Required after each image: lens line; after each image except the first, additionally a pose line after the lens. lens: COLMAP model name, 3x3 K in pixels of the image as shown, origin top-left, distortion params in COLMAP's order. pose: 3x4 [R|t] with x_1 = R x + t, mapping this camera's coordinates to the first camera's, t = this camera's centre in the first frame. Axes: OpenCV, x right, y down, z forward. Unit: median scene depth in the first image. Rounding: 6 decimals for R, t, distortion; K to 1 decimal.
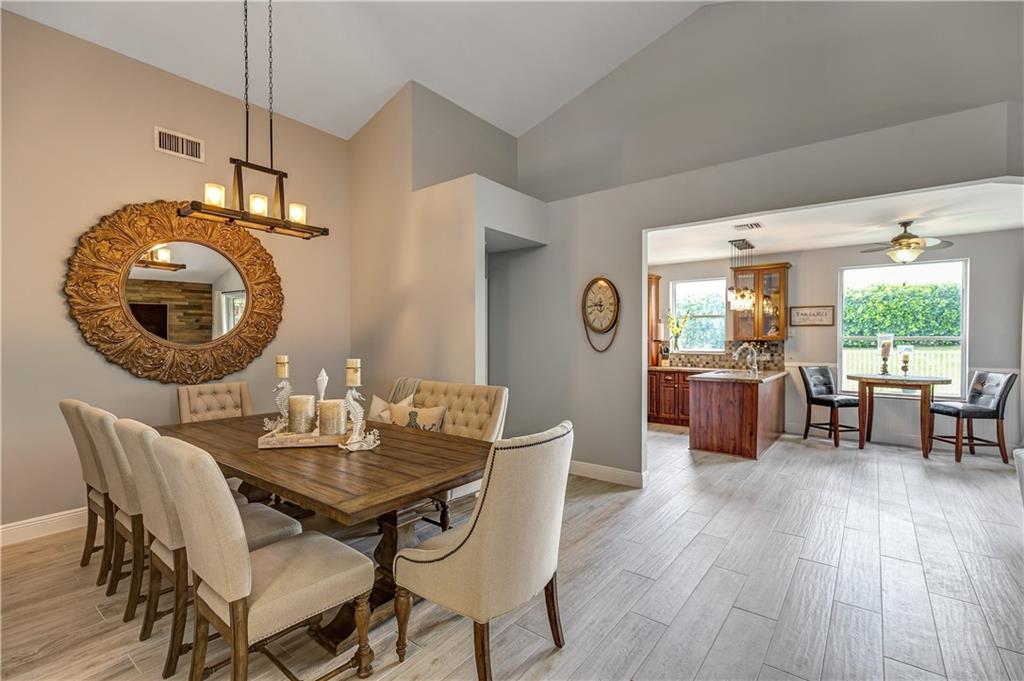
lens RADIAL K [[458.8, 0, 517.4], [0, 458.8, 341.7], [0, 0, 1]] dist [0.006296, -0.000797]
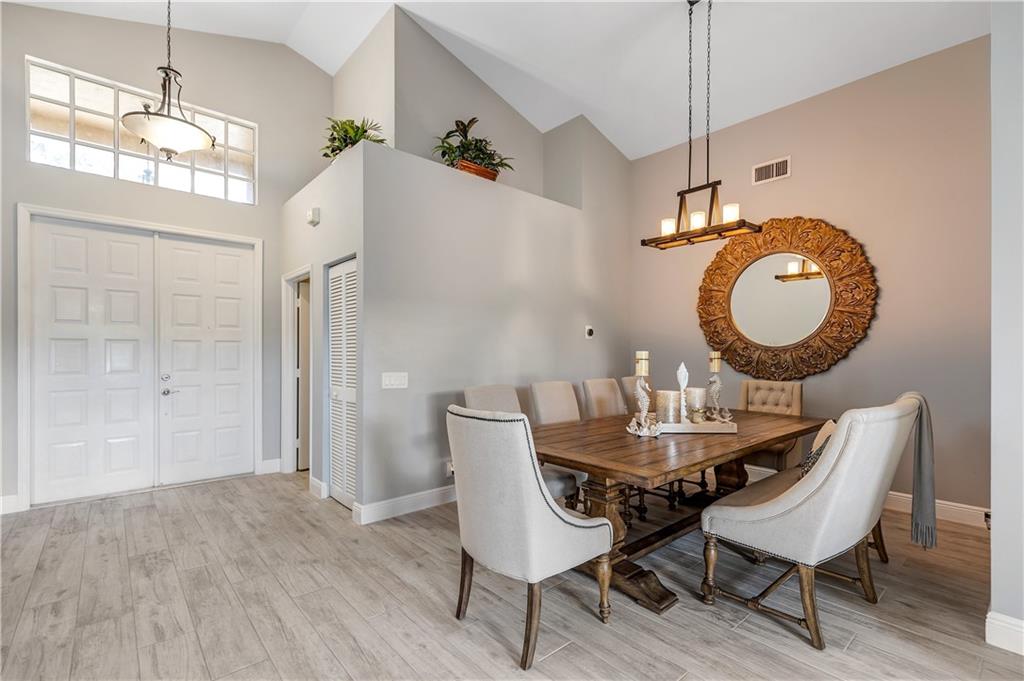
lens RADIAL K [[460.7, 0, 519.9], [0, 460.7, 348.4], [0, 0, 1]] dist [0.002549, -0.000234]
pose [[-0.177663, -0.007743, -0.984061, 0.358873], [-0.009402, 0.999937, -0.006171, 0.018785], [0.984046, 0.008156, -0.177725, 0.423576]]
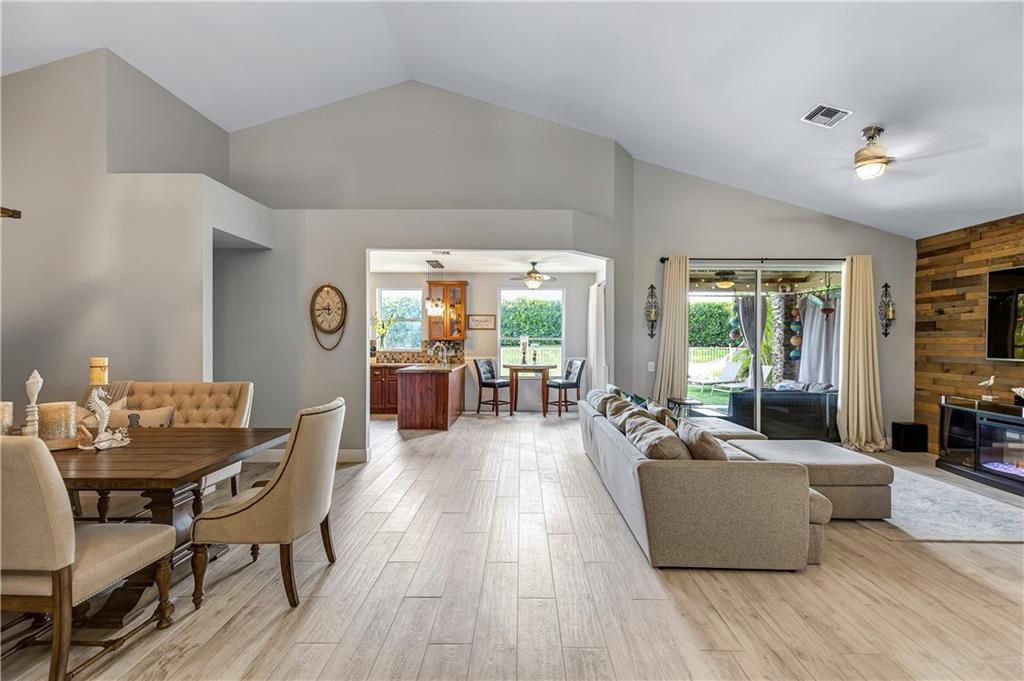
lens RADIAL K [[458.8, 0, 517.4], [0, 458.8, 341.7], [0, 0, 1]] dist [0.006296, -0.000797]
pose [[0.794645, -0.000761, 0.607073, -0.113554], [0.000828, 1.000000, 0.000169, 0.001656], [-0.607073, 0.000368, 0.794646, -0.159442]]
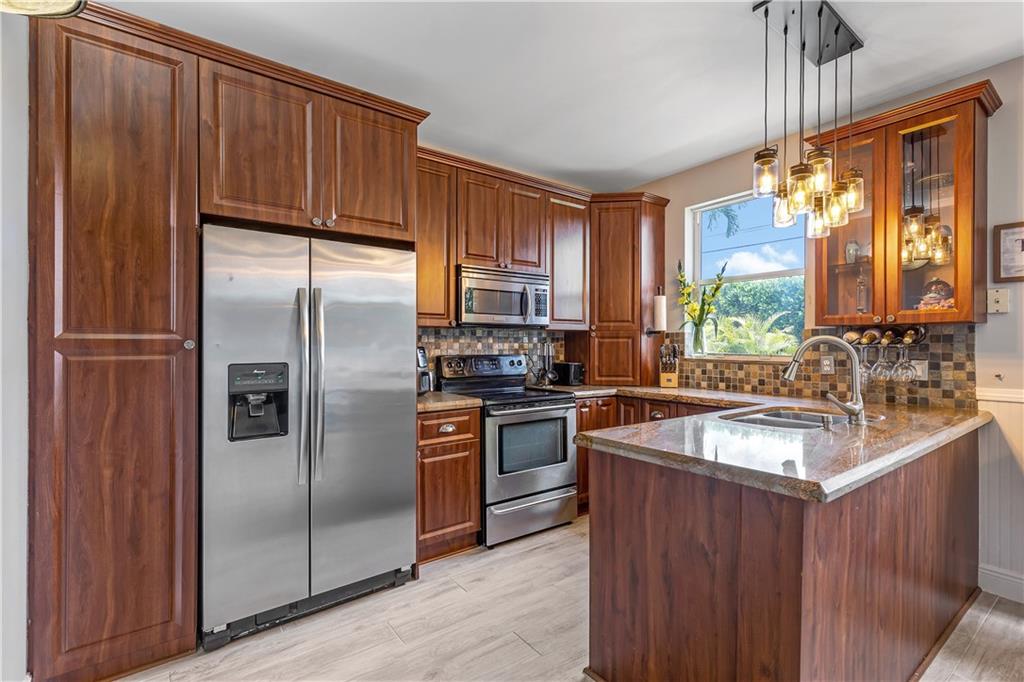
lens RADIAL K [[466.1, 0, 524.5], [0, 466.1, 342.3], [0, 0, 1]] dist [0.005394, 0.000058]
pose [[0.965378, 0.001090, -0.260852, 0.431744], [-0.003568, 0.999953, -0.009027, 0.018717], [0.260830, 0.009645, 0.965337, 0.713985]]
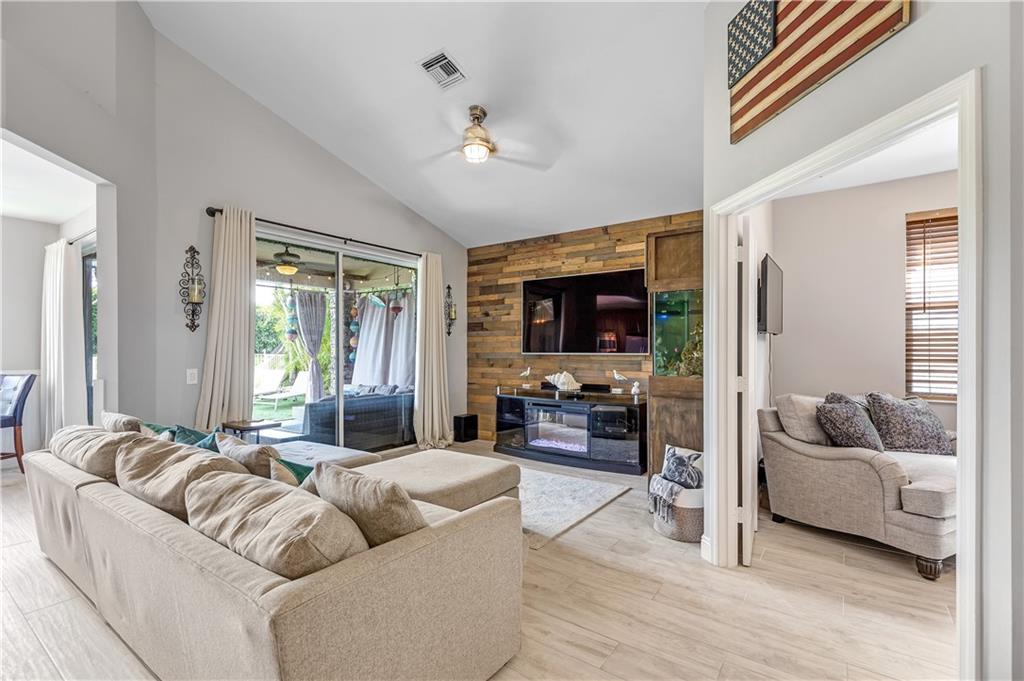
lens RADIAL K [[460.7, 0, 519.9], [0, 460.7, 348.4], [0, 0, 1]] dist [0.002549, -0.000234]
pose [[-0.049206, 0.000130, 0.998789, 0.090275], [0.009015, 0.999959, 0.000314, 0.023529], [-0.998748, 0.009020, -0.049205, 0.059532]]
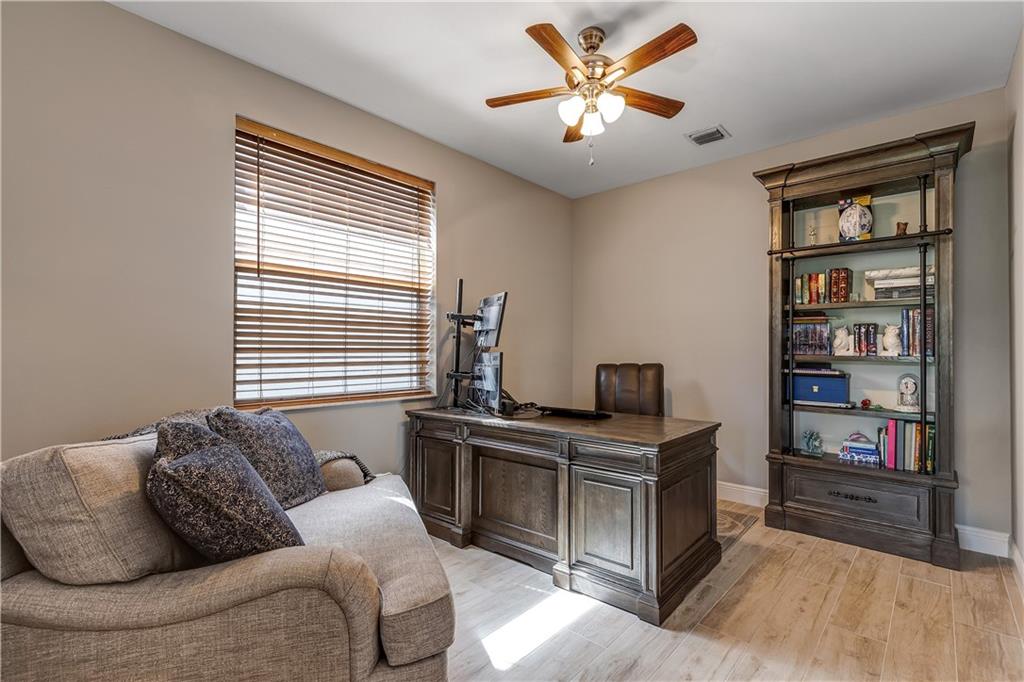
lens RADIAL K [[468.9, 0, 518.8], [0, 468.9, 347.2], [0, 0, 1]] dist [0.007073, -0.000185]
pose [[-0.997998, -0.006342, 0.062931, 0.470785], [-0.006247, 0.999979, 0.001703, 0.042478], [-0.062940, 0.001307, -0.998016, -0.137039]]
